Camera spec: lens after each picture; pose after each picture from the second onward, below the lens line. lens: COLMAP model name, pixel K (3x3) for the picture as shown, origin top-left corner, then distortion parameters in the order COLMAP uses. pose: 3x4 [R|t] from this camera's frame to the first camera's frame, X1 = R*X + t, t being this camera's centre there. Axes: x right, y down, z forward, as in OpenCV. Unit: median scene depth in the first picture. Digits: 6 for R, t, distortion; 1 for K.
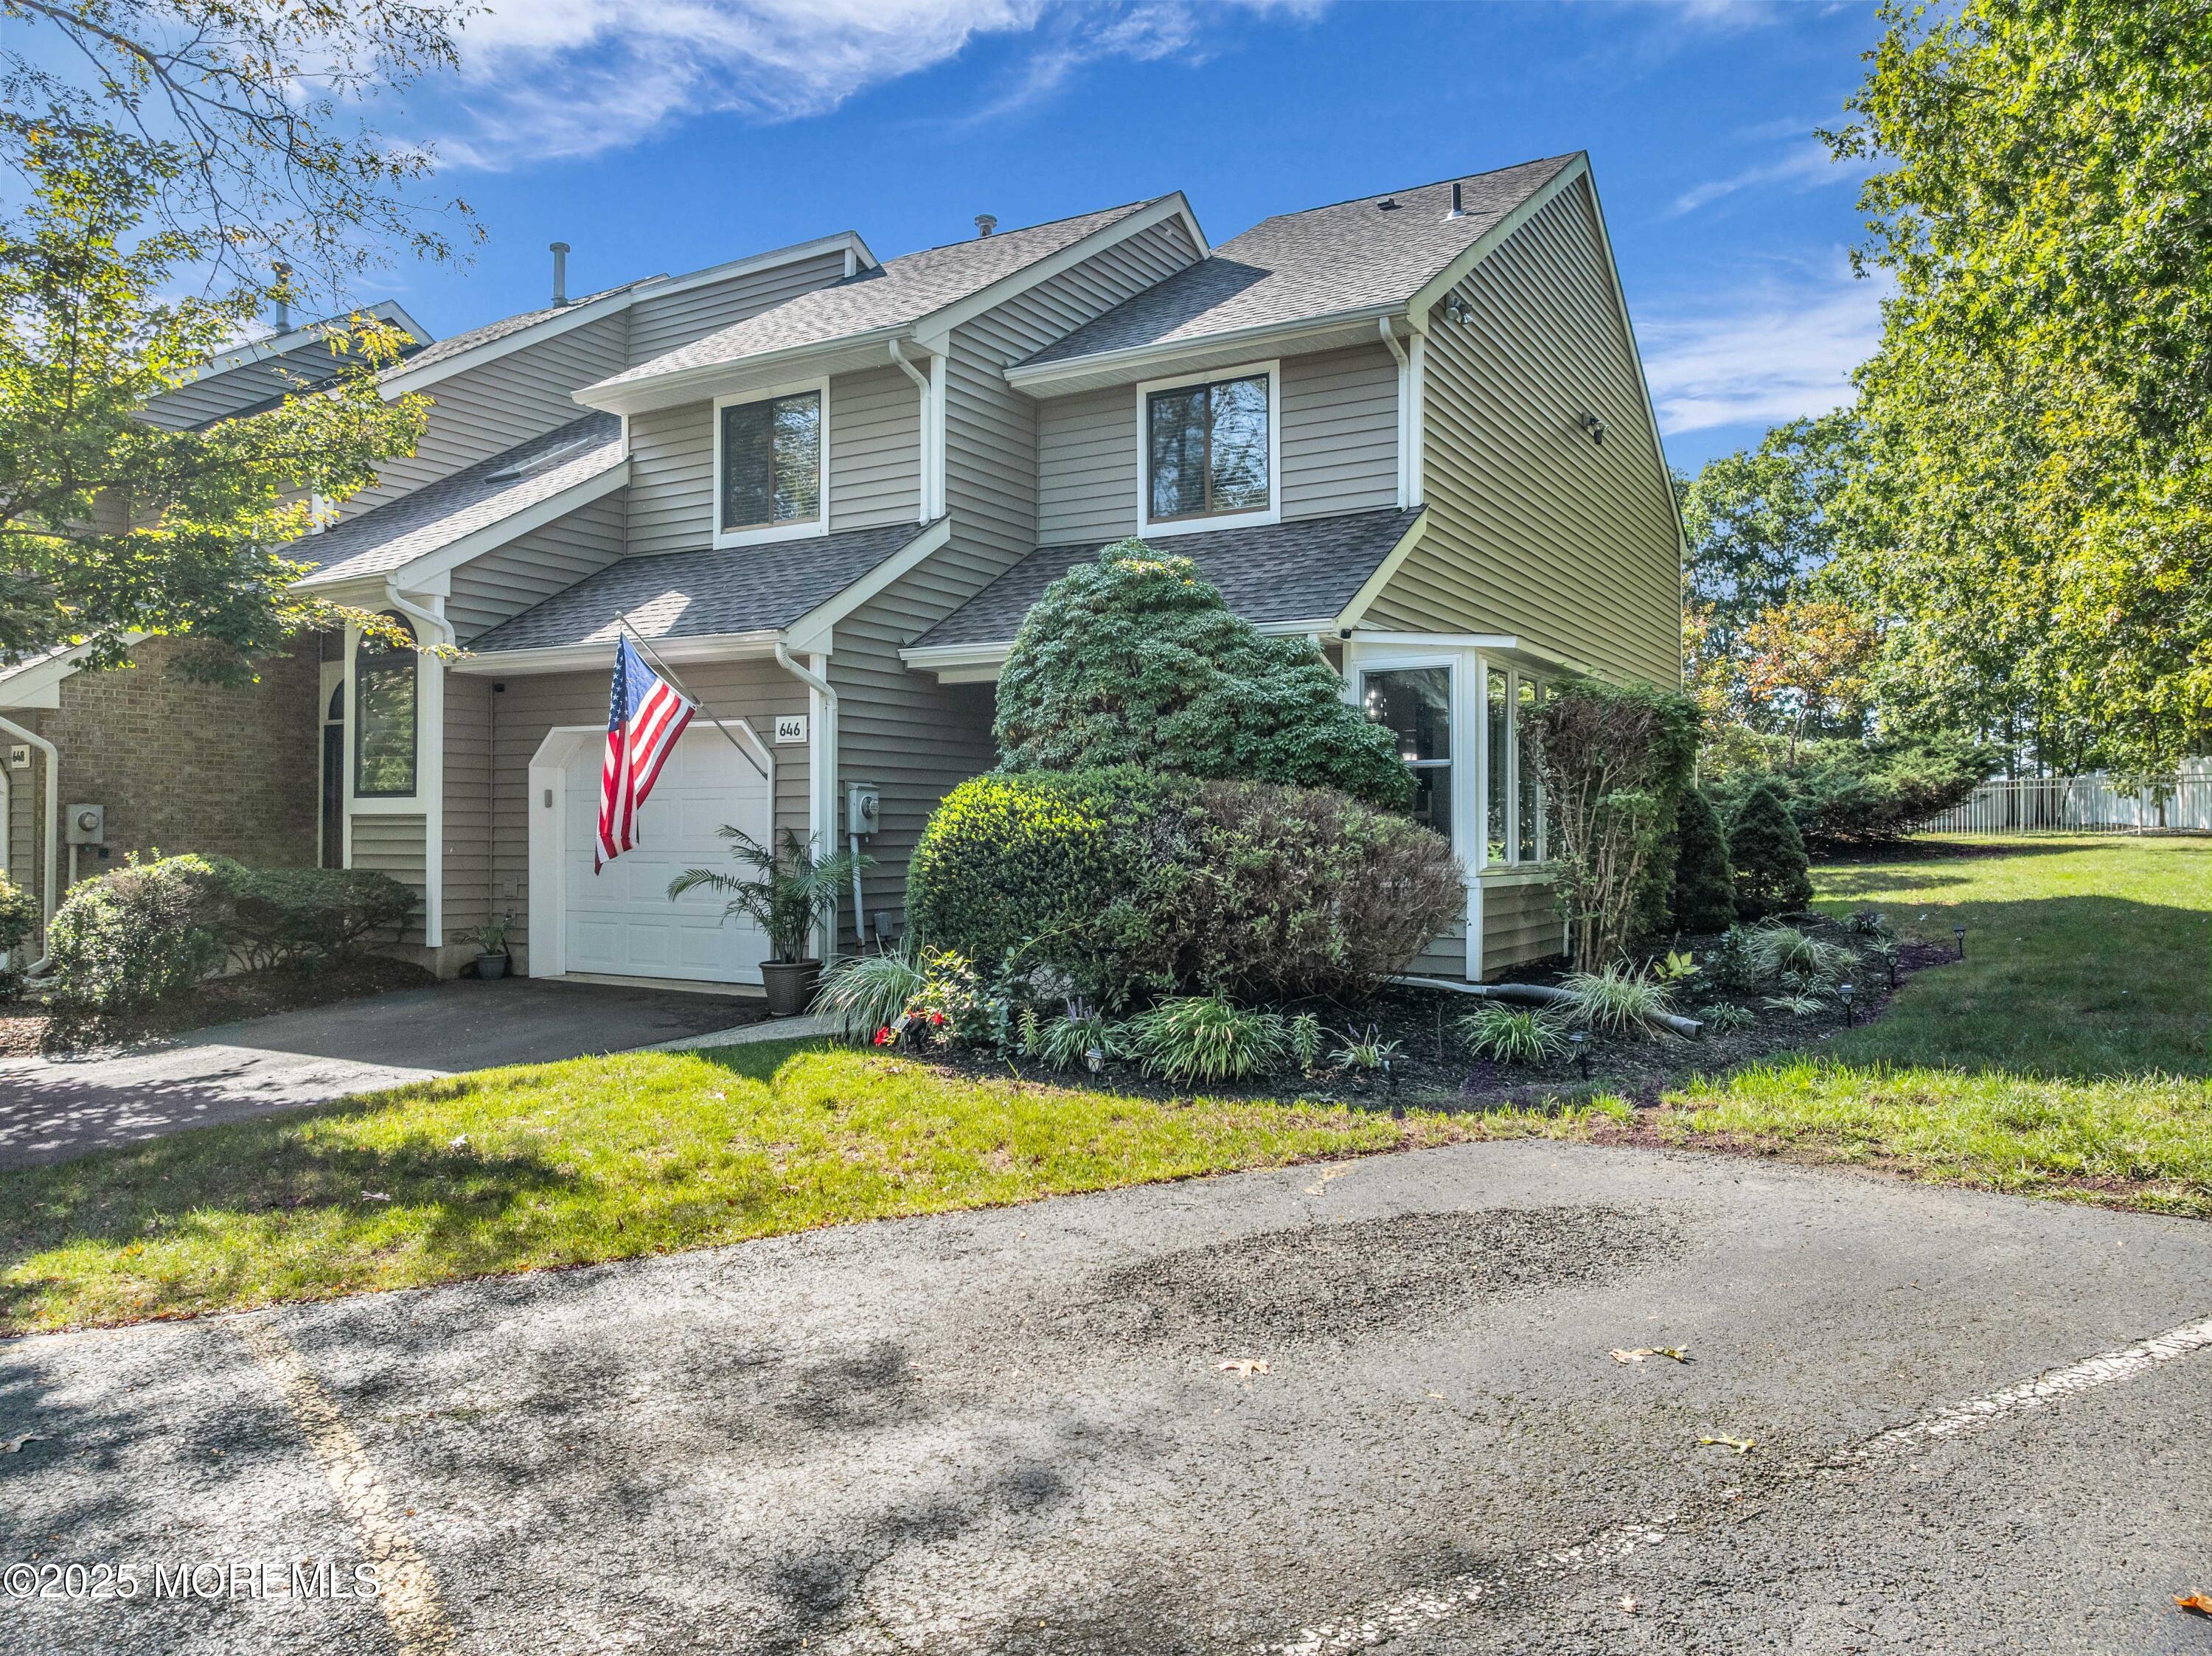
lens RADIAL K [[1570.7, 0, 1109.2], [0, 1570.7, 829.7], [0, 0, 1]] dist [-0.017987, -0.003180]
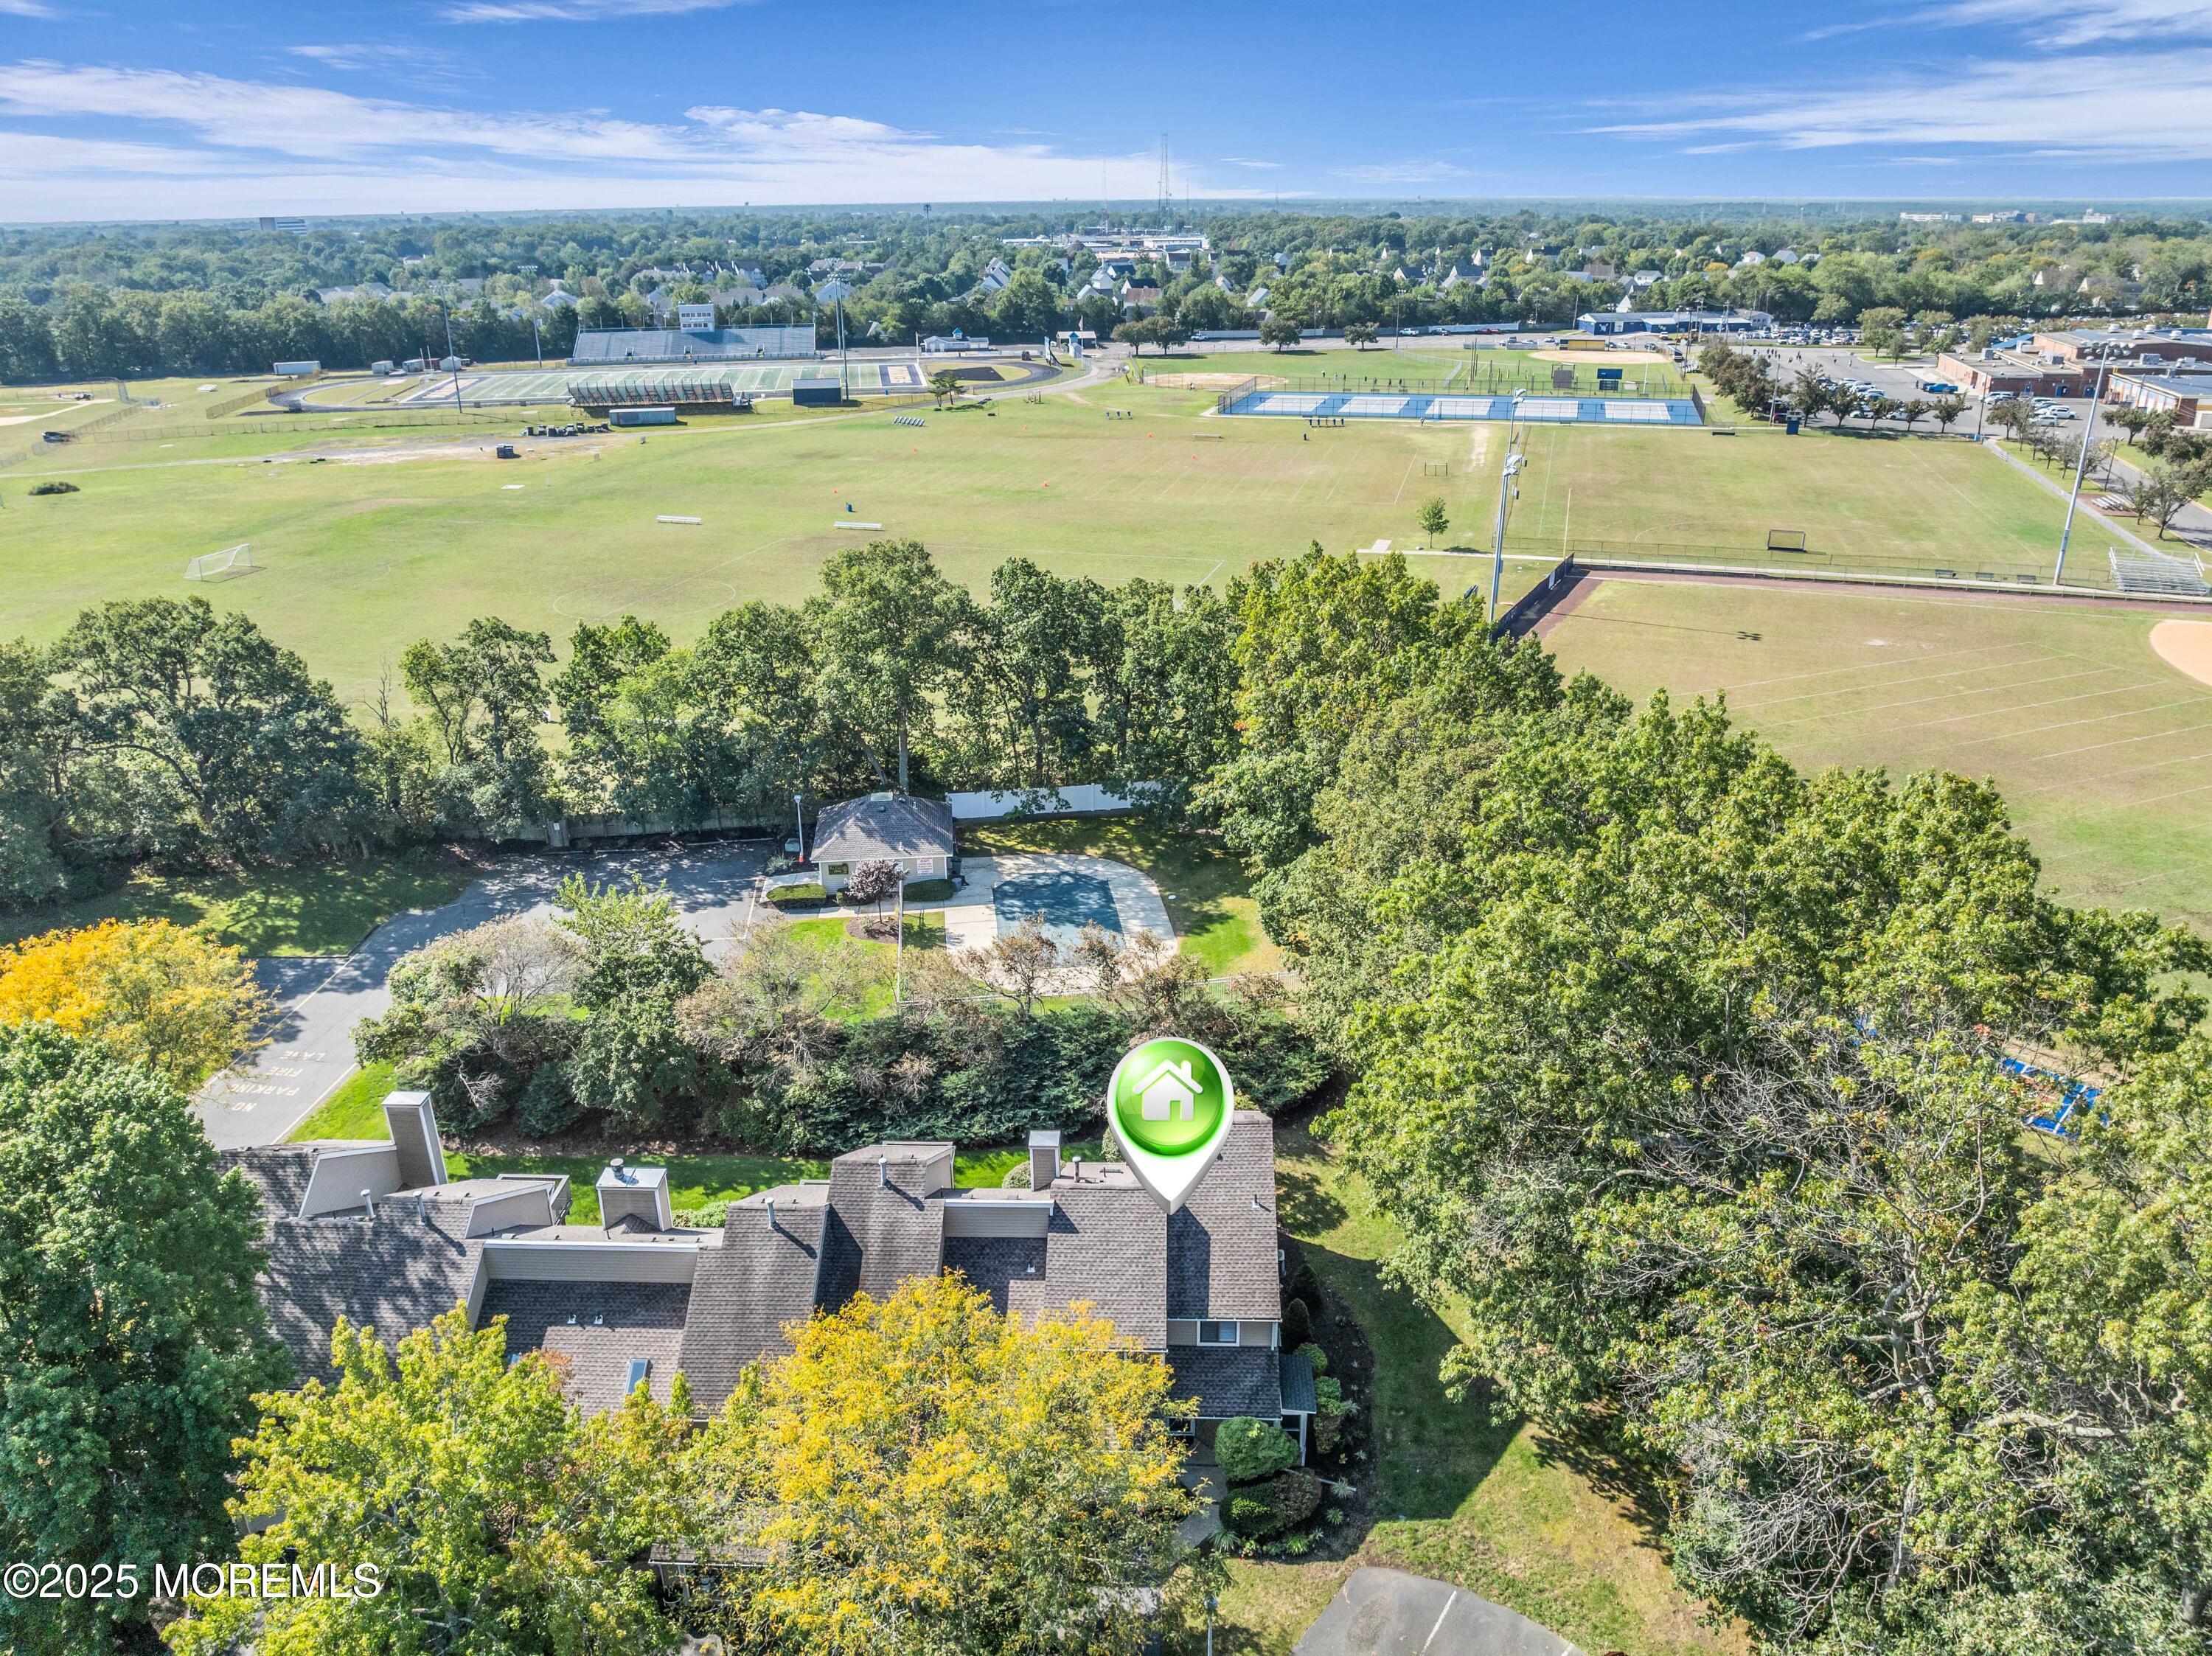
lens RADIAL K [[1570.7, 0, 1111.8], [0, 1570.7, 834.0], [0, 0, 1]] dist [-0.017987, -0.003180]
pose [[0.885949, -0.191898, 0.422220, -1.733160], [0.025826, 0.929383, 0.368212, -3.114266], [-0.463064, -0.315313, 0.828342, -1.858855]]
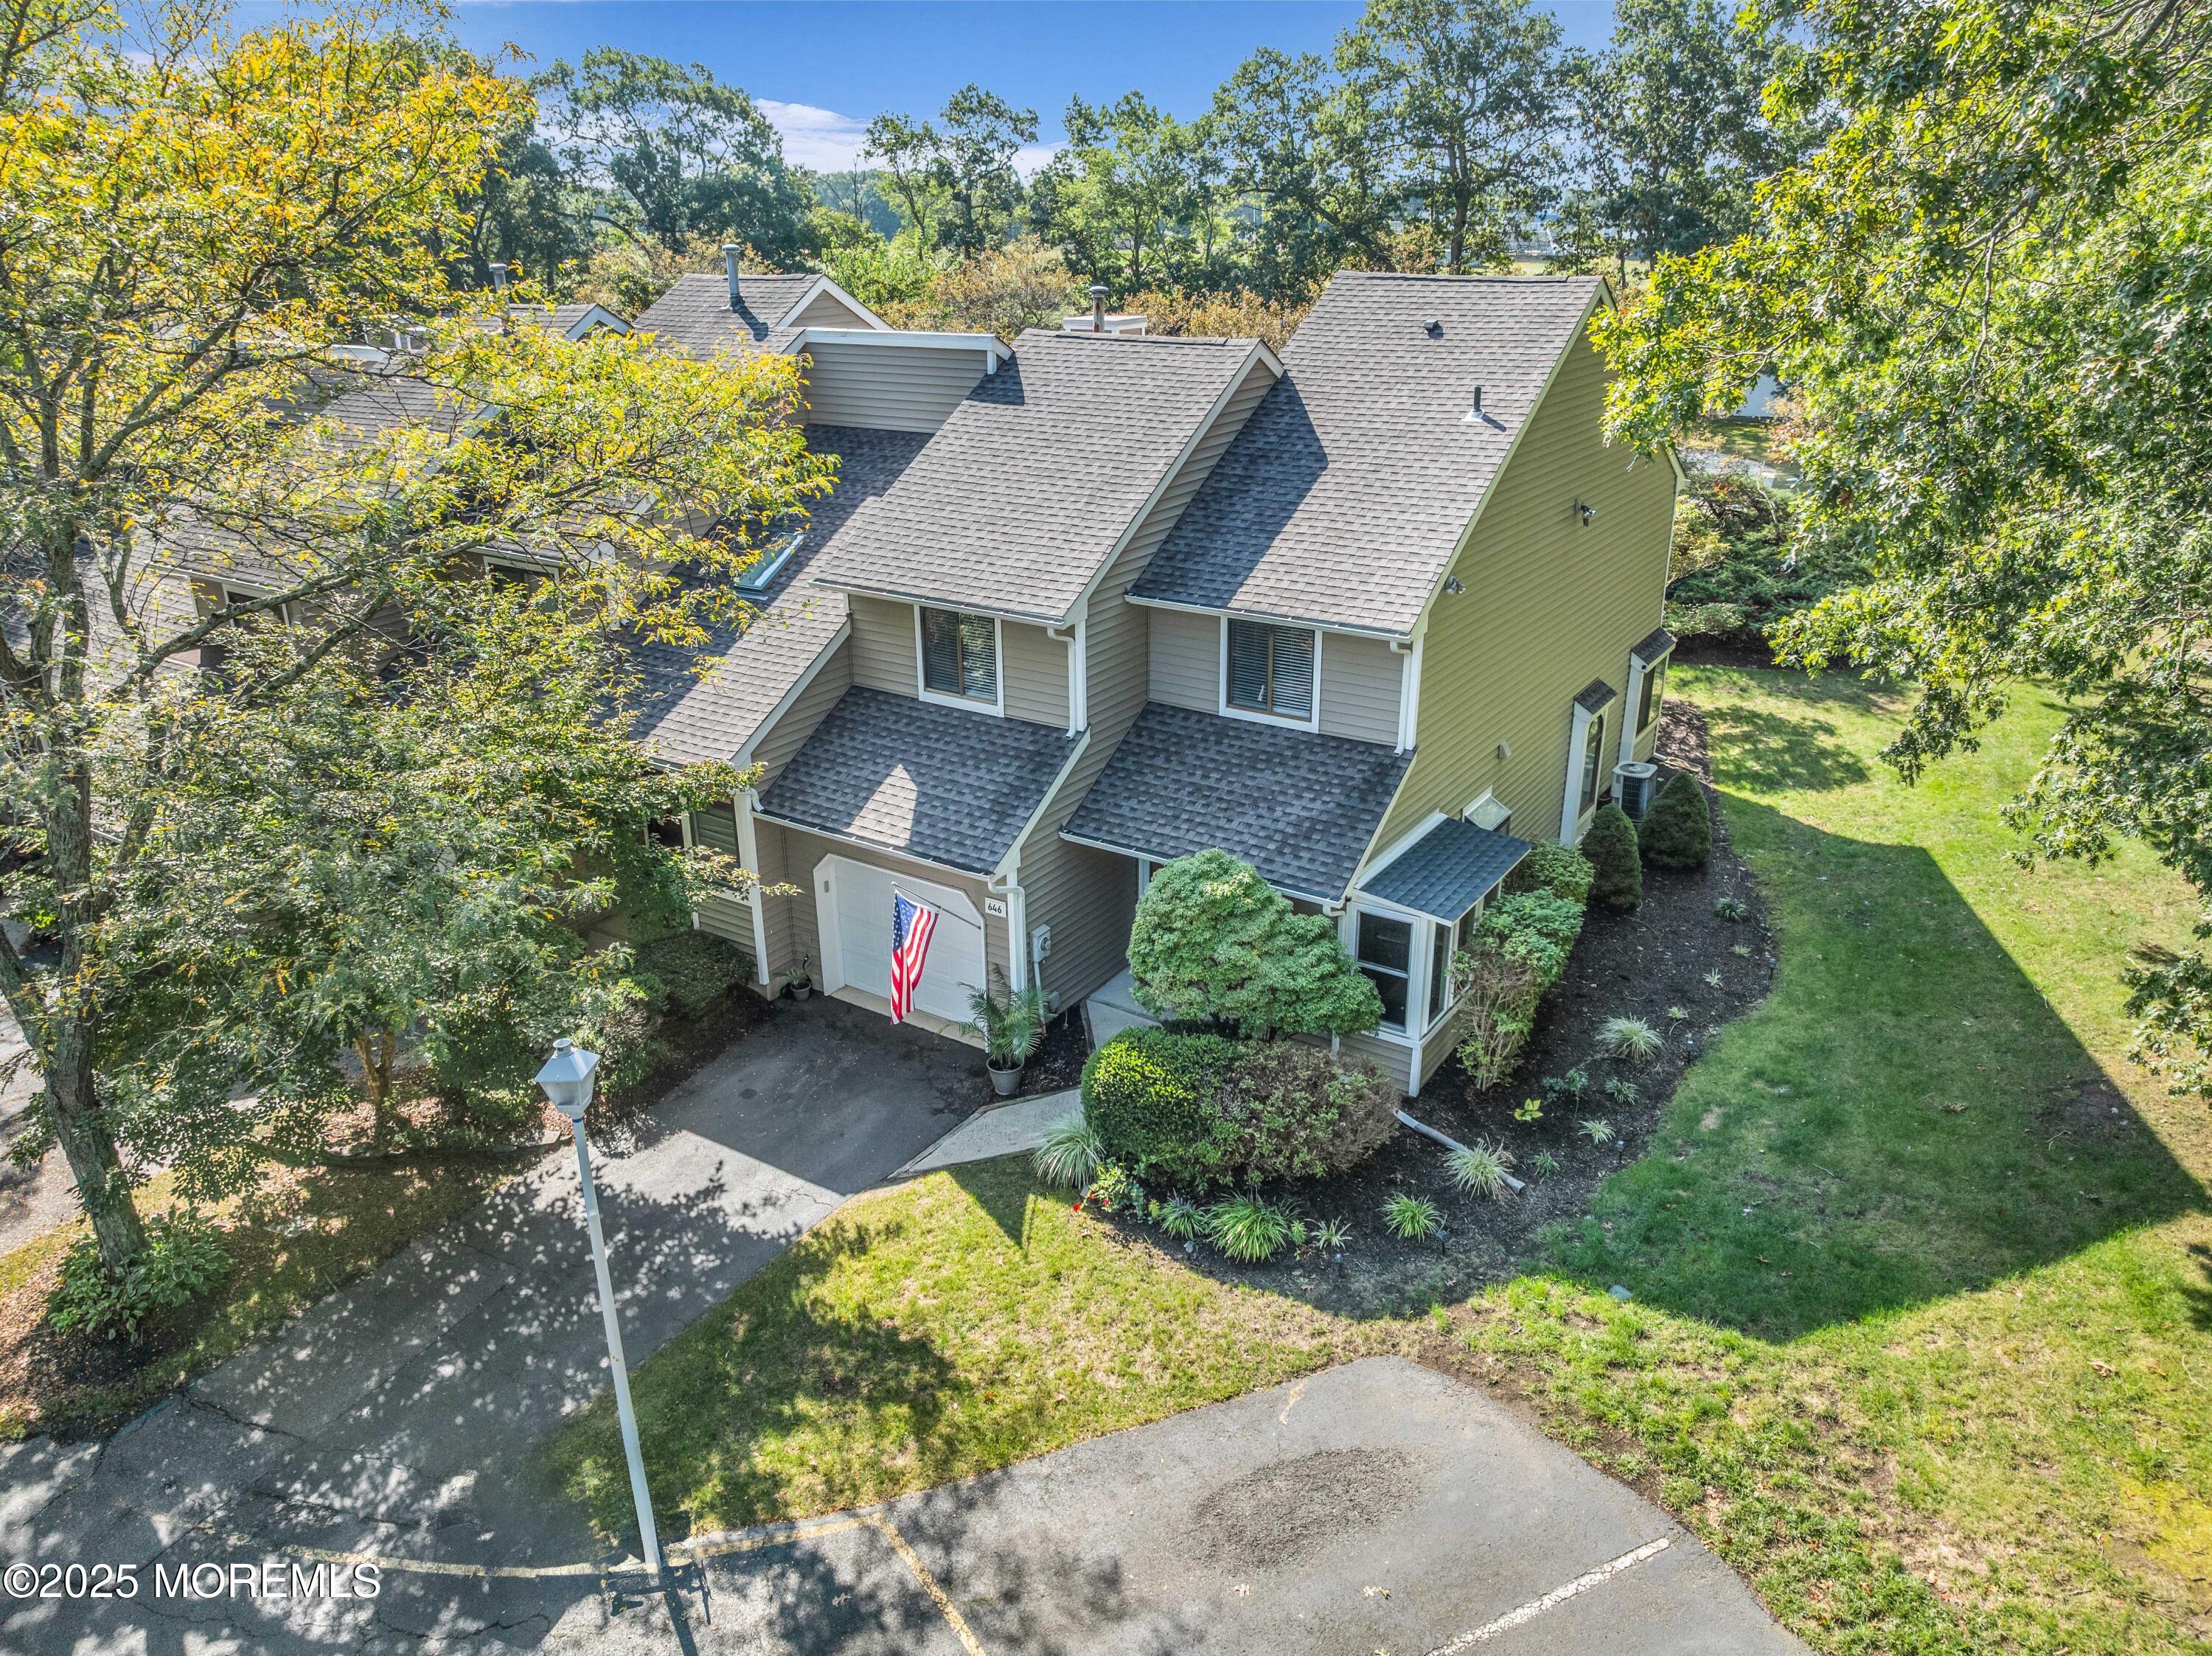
lens RADIAL K [[1570.7, 0, 1111.8], [0, 1570.7, 818.8], [0, 0, 1]] dist [-0.017987, -0.003180]
pose [[0.998718, 0.011684, -0.049255, -0.010085], [0.007406, 0.928800, 0.370508, -0.726614], [0.050077, -0.370398, 0.927522, -0.419517]]
